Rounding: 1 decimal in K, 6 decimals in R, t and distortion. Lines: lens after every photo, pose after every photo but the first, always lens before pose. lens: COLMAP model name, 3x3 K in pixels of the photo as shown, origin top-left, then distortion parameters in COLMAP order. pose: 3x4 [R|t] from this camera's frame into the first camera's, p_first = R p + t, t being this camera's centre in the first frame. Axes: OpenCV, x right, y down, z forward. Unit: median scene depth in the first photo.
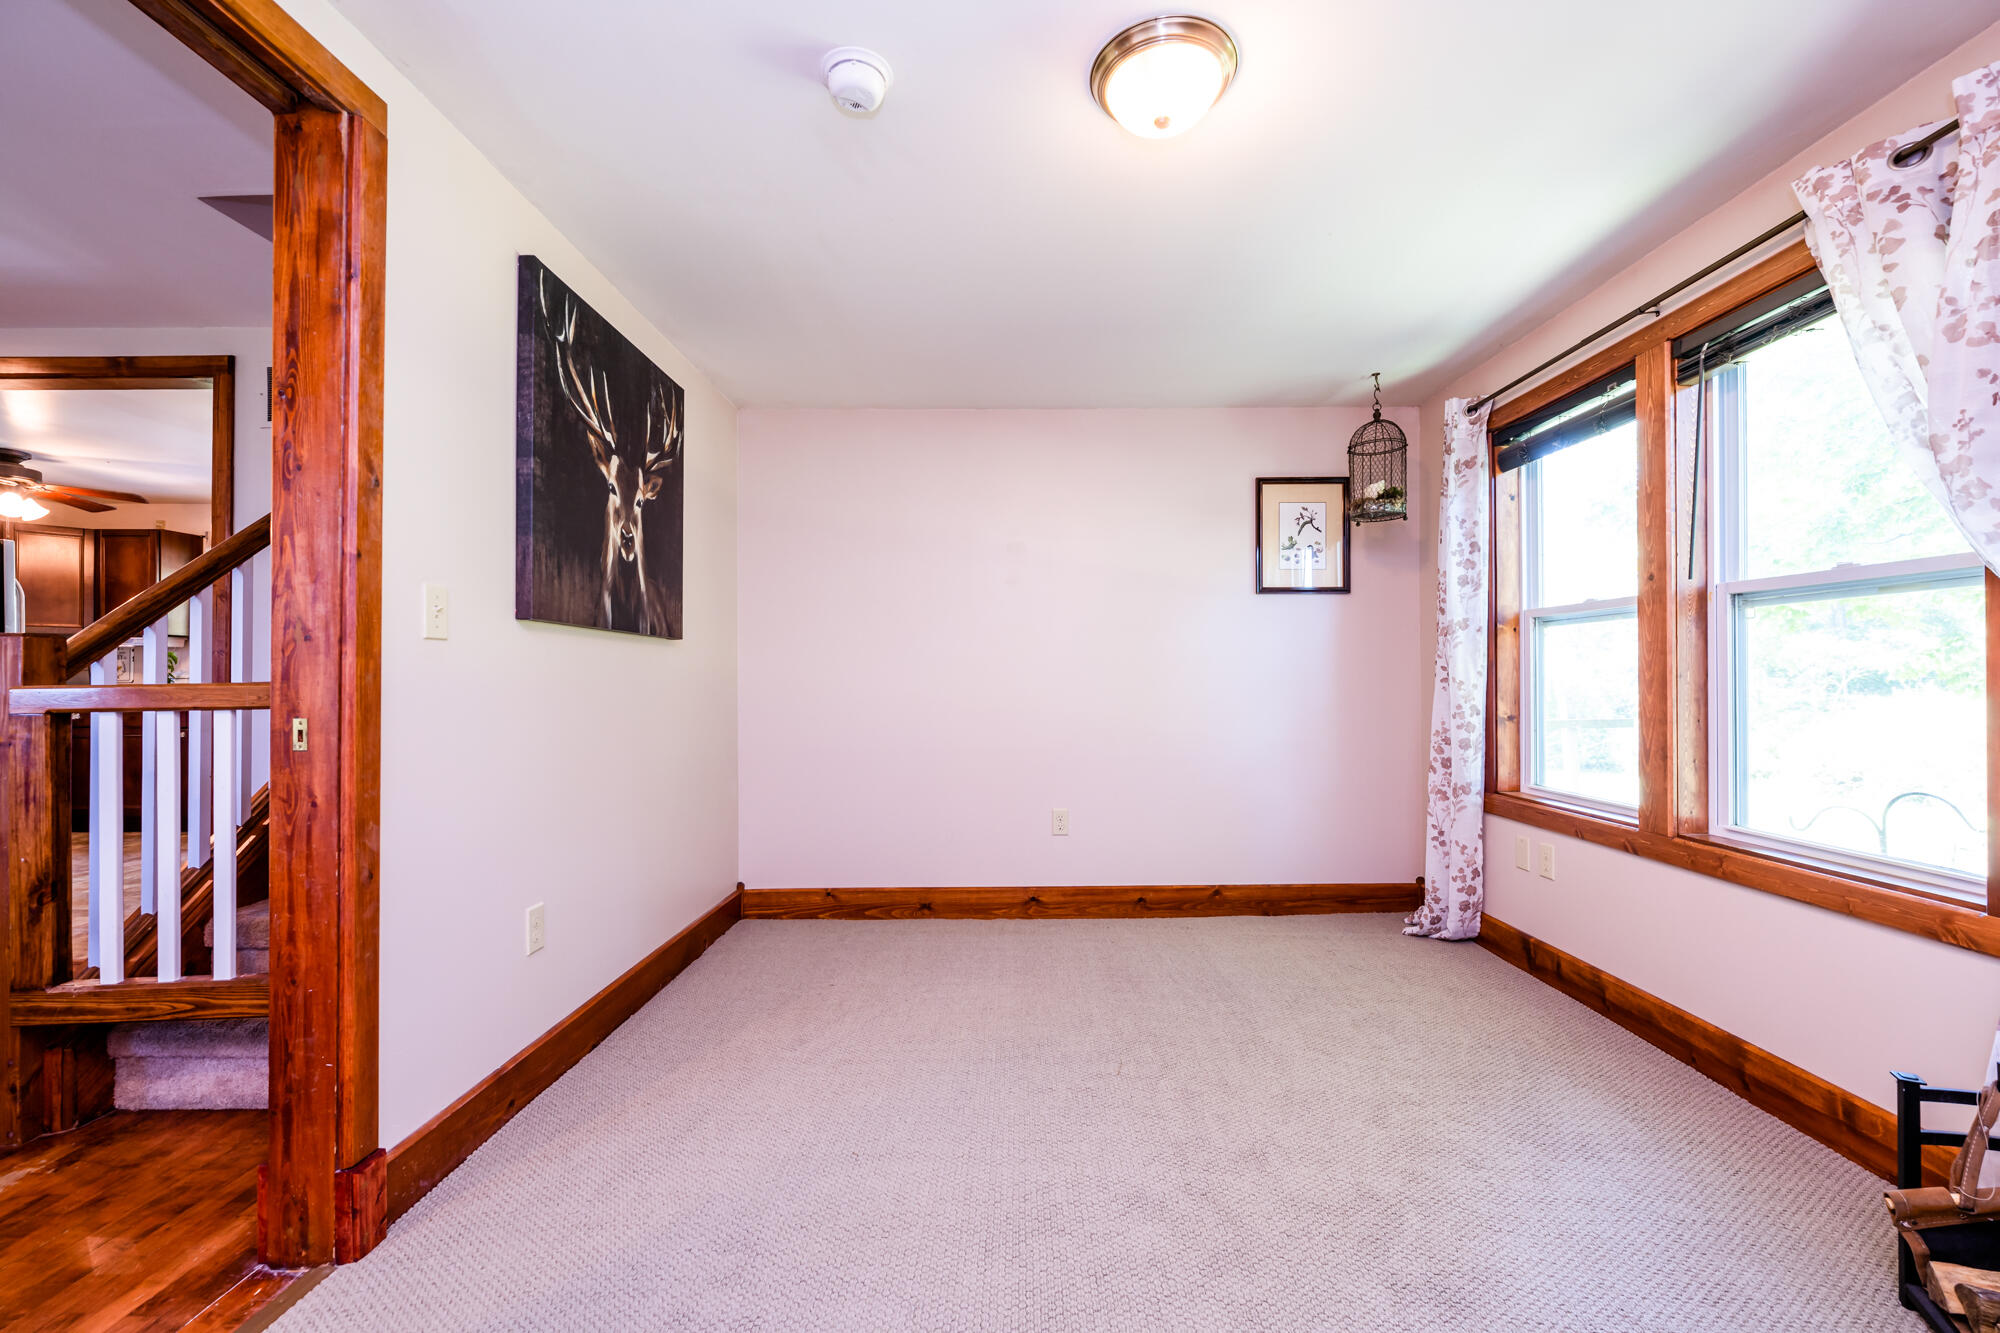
lens RADIAL K [[796.9, 0, 998.3], [0, 796.9, 676.2], [0, 0, 1]] dist [0.000190, 0.000150]
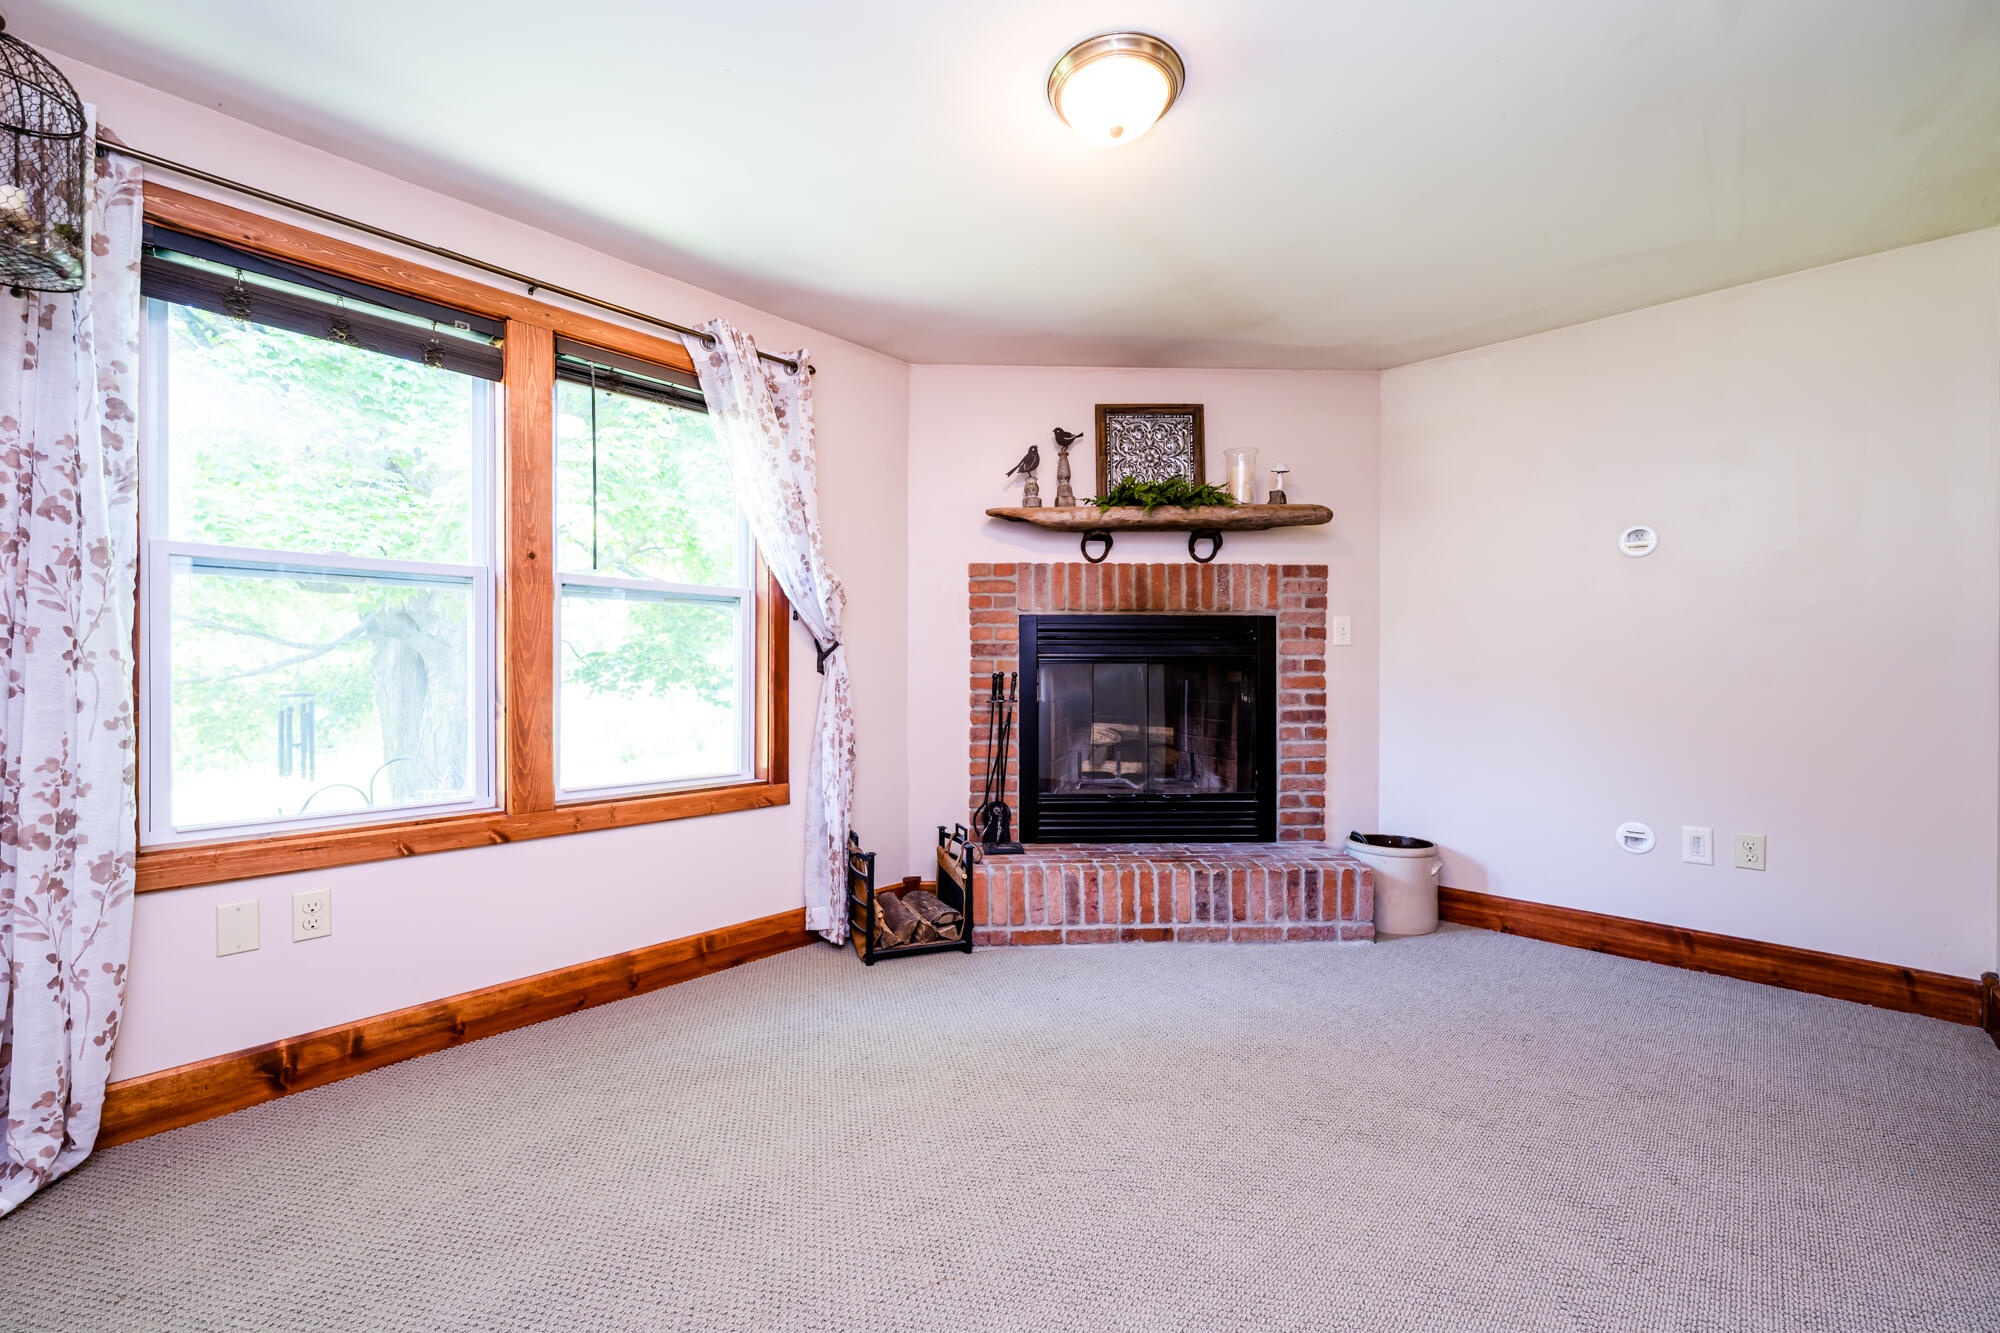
lens RADIAL K [[796.9, 0, 998.5], [0, 796.9, 666.9], [0, 0, 1]] dist [0.000190, 0.000150]
pose [[-0.738697, 0.003316, 0.674030, -0.261123], [-0.001235, 0.999980, -0.006273, 0.019375], [-0.674037, -0.005466, -0.738677, 1.251668]]
